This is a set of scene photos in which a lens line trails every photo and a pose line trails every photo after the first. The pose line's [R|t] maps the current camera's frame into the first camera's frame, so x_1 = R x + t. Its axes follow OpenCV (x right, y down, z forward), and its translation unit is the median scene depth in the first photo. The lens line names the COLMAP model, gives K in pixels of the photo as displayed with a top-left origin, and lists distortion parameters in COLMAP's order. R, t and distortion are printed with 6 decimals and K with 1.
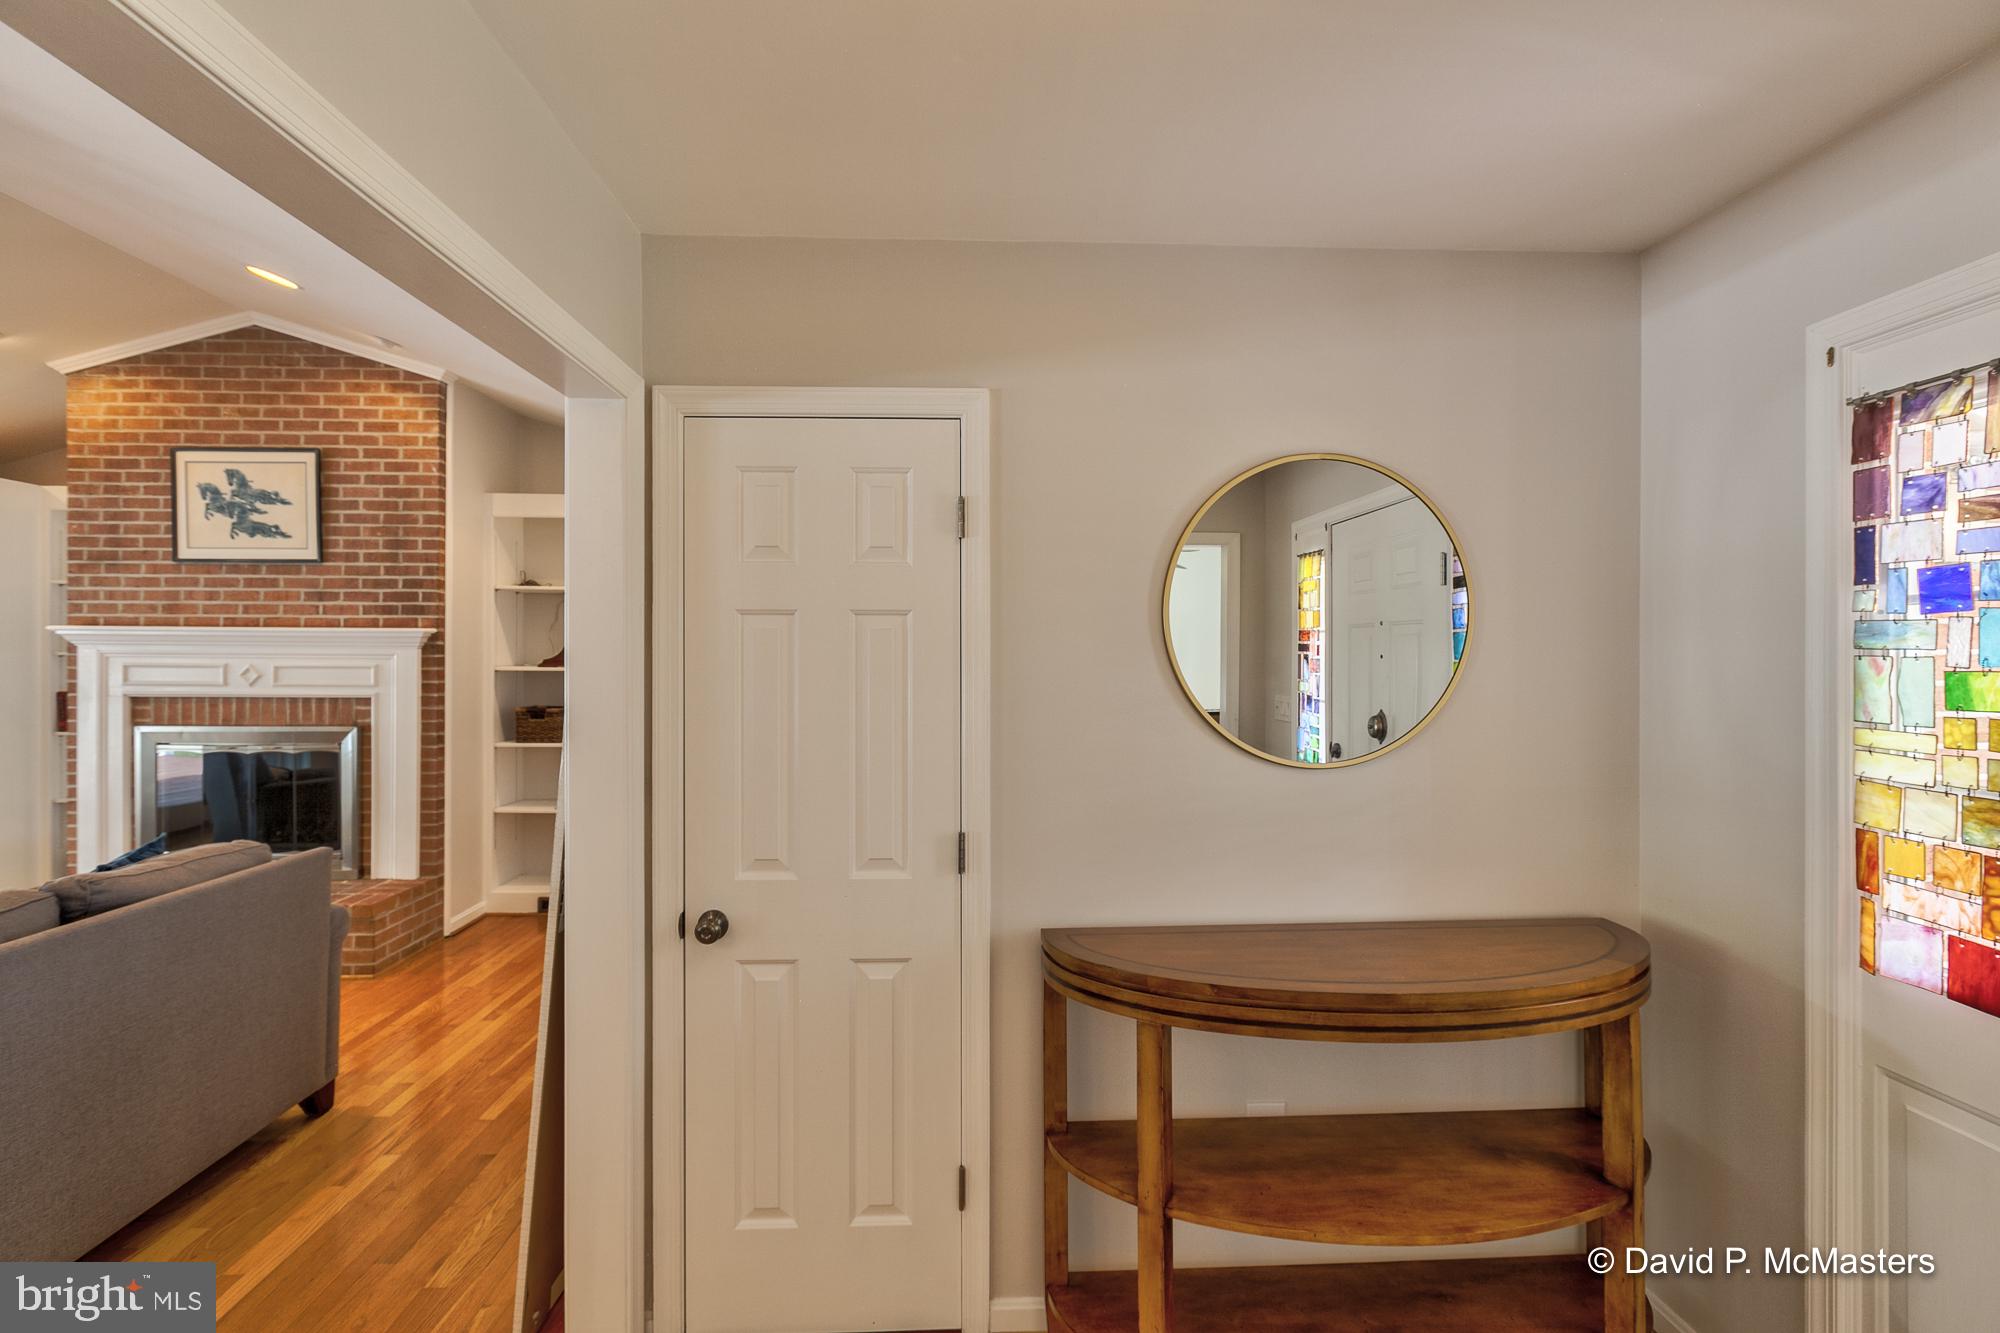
lens RADIAL K [[886.0, 0, 1010.6], [0, 886.0, 659.2], [0, 0, 1]] dist [-0.001598, -0.001277]
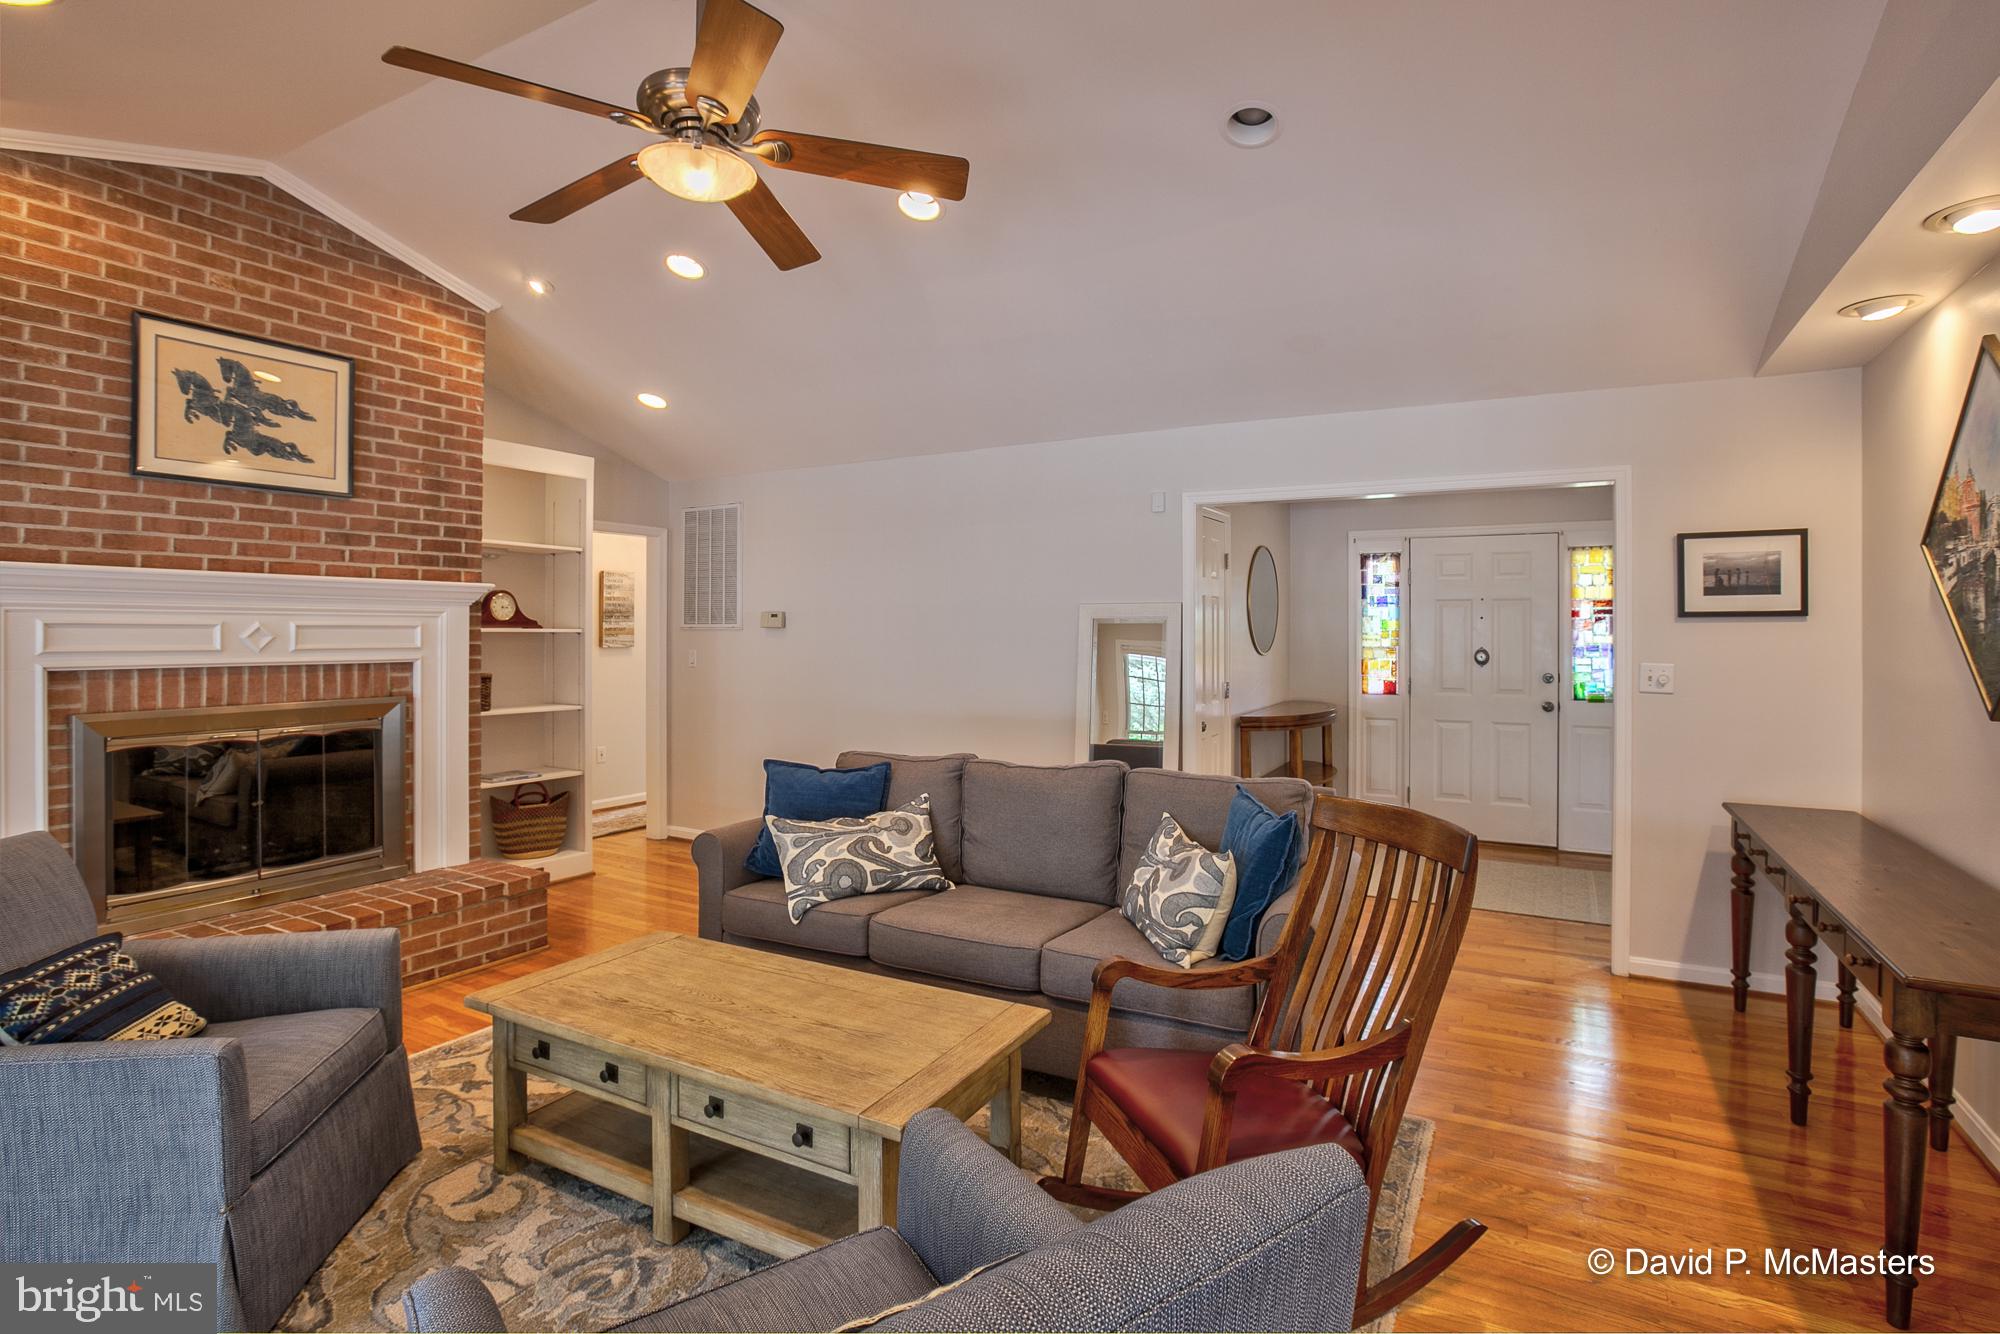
lens RADIAL K [[968.7, 0, 1021.4], [0, 968.7, 630.3], [0, 0, 1]] dist [-0.040033, 0.012814]
pose [[0.515153, -0.004126, 0.857088, -1.216366], [0.005000, 0.999986, 0.001809, 0.014171], [-0.857084, 0.003354, 0.515166, 0.020972]]
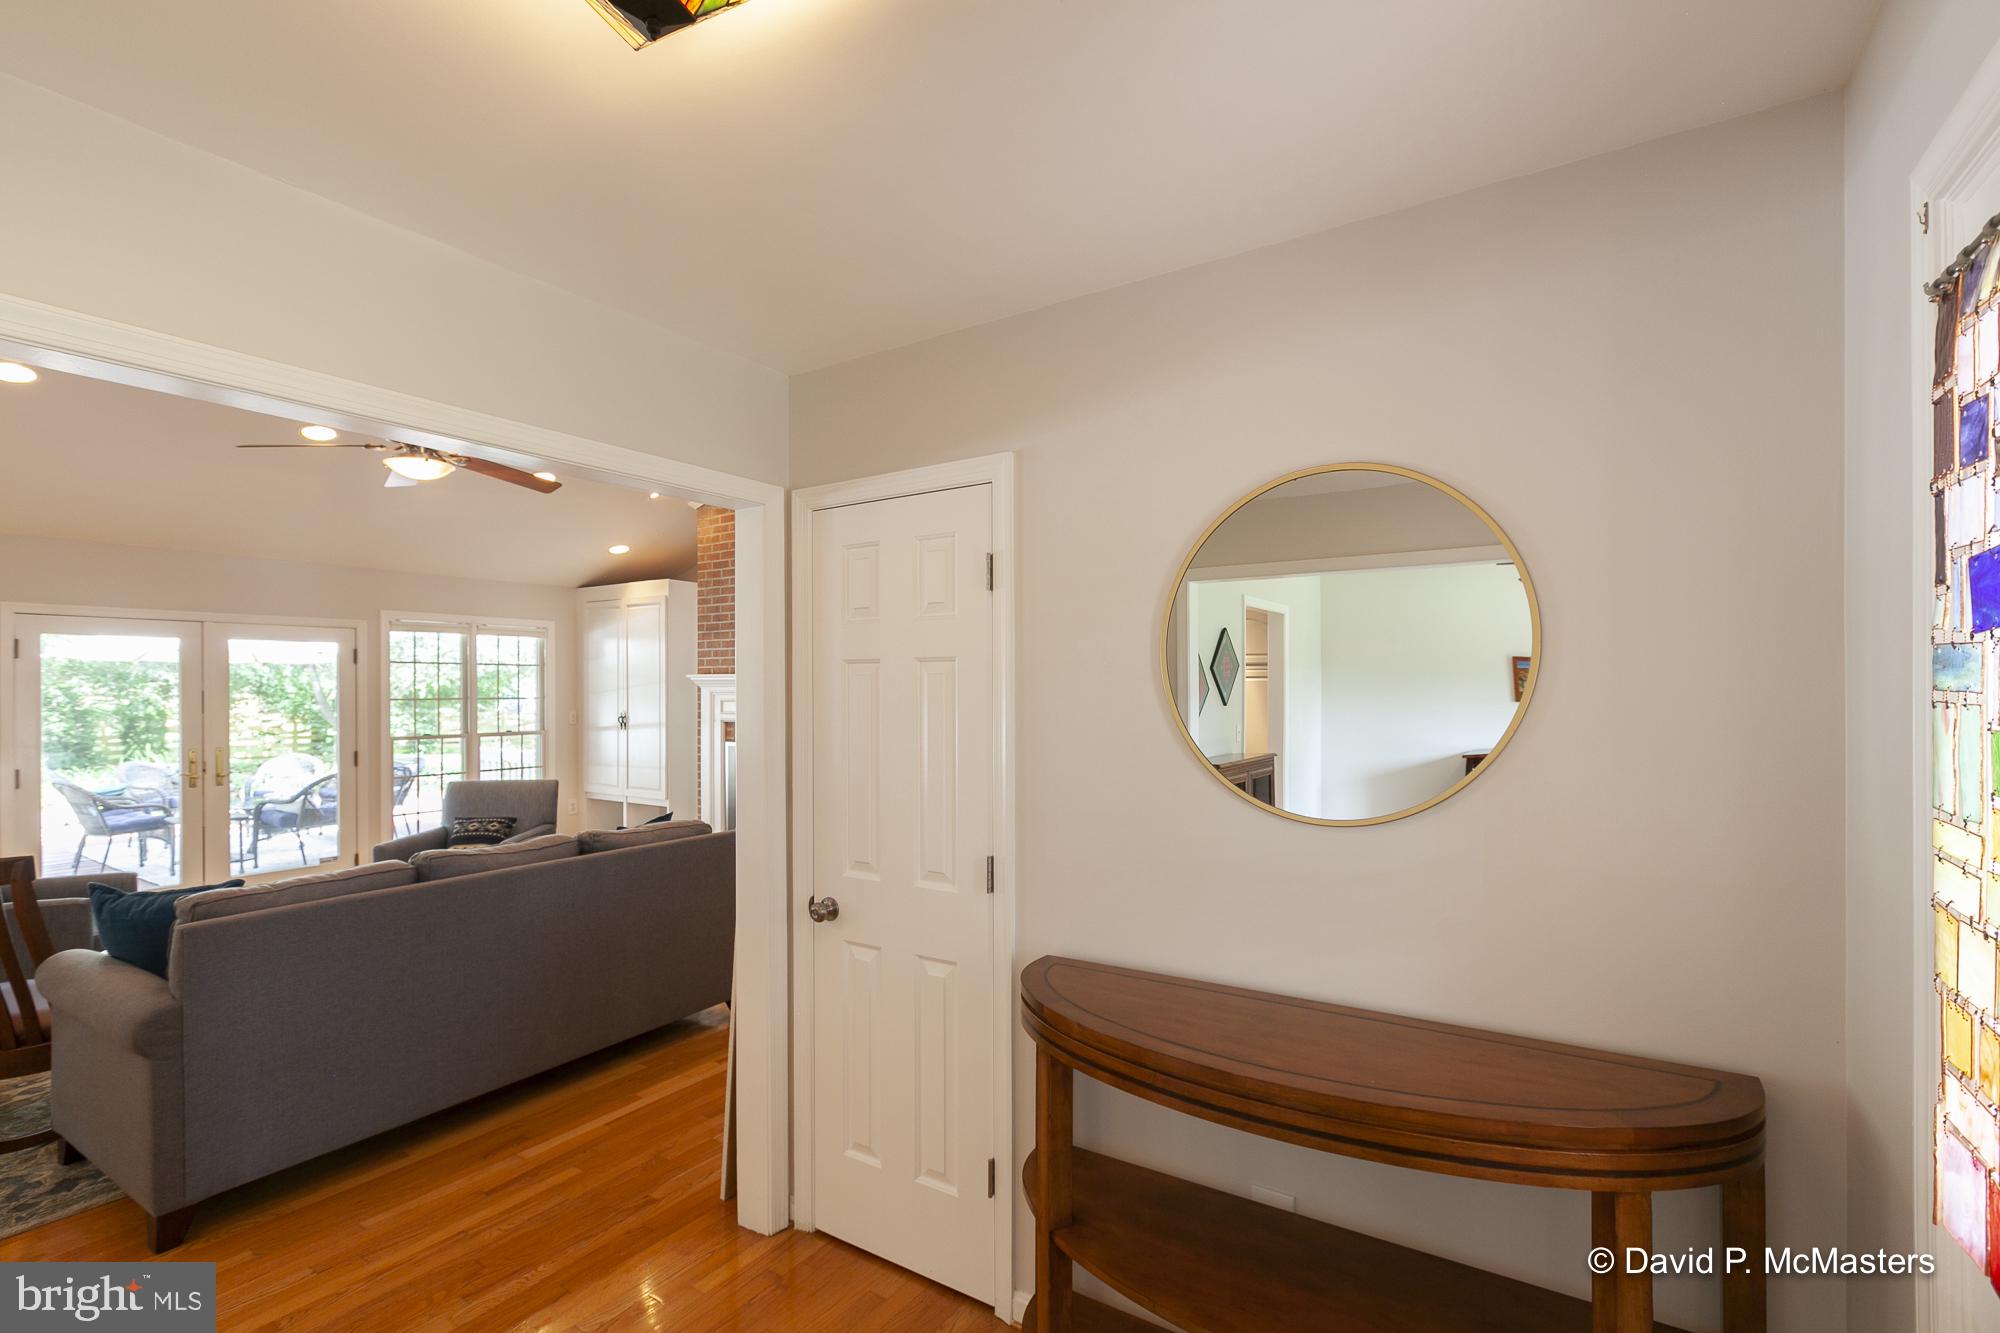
lens RADIAL K [[902.3, 0, 999.4], [0, 902.3, 689.9], [0, 0, 1]] dist [-0.000042, -0.000253]
pose [[0.813691, -0.005930, -0.581267, 0.255689], [0.004931, 0.999982, -0.003299, -0.003584], [0.581276, -0.000182, 0.813706, 0.037010]]
